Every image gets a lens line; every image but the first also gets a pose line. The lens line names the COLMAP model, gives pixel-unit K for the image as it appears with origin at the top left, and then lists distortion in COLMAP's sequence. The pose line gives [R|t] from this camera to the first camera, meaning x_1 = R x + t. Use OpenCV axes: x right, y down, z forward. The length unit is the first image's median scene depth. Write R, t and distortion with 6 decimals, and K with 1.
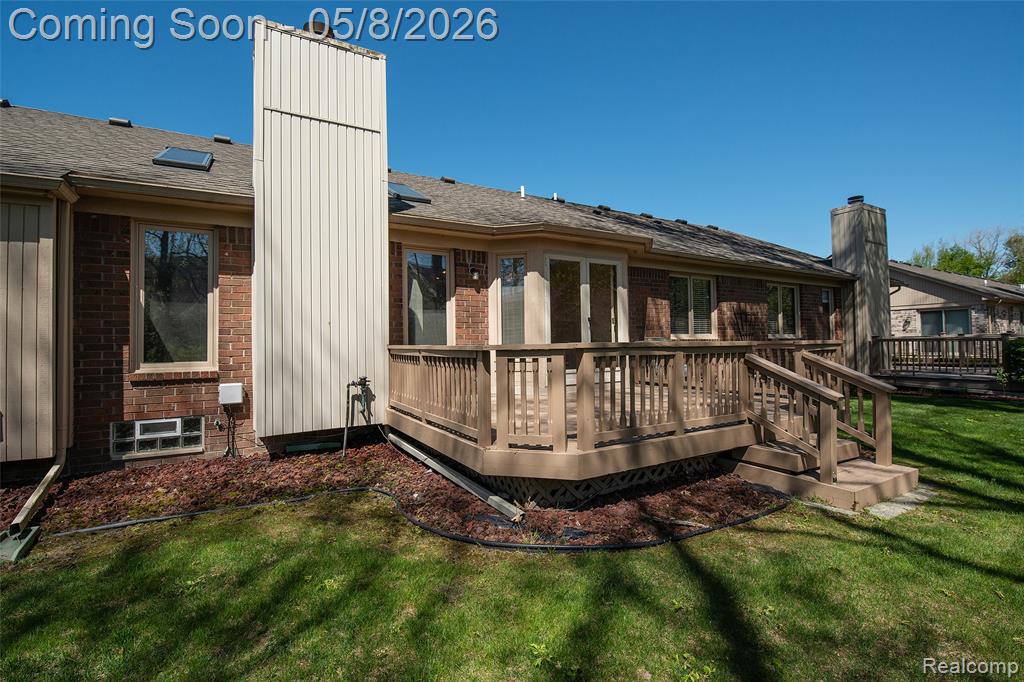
lens RADIAL K [[459.1, 0, 526.6], [0, 459.1, 337.8], [0, 0, 1]] dist [-0.001499, -0.000509]
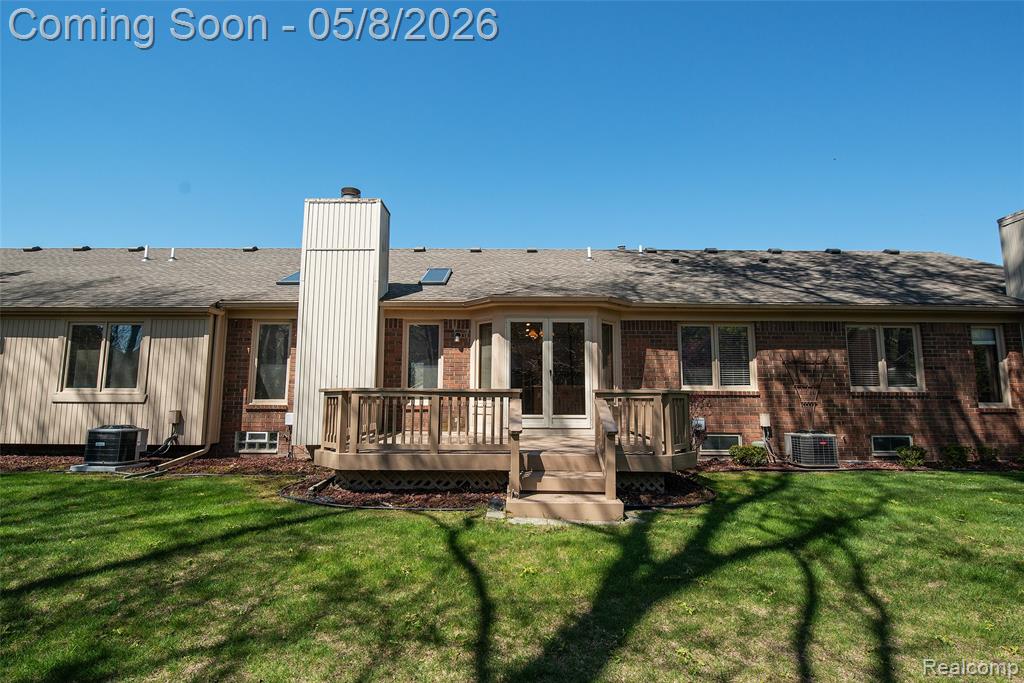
lens RADIAL K [[485.0, 0, 502.9], [0, 485.0, 342.6], [0, 0, 1]] dist [0.003563, -0.013129]
pose [[0.870477, -0.038334, -0.490713, 0.667345], [-0.009752, 0.995424, -0.095061, 0.004377], [0.492112, 0.087534, 0.866120, -0.122486]]
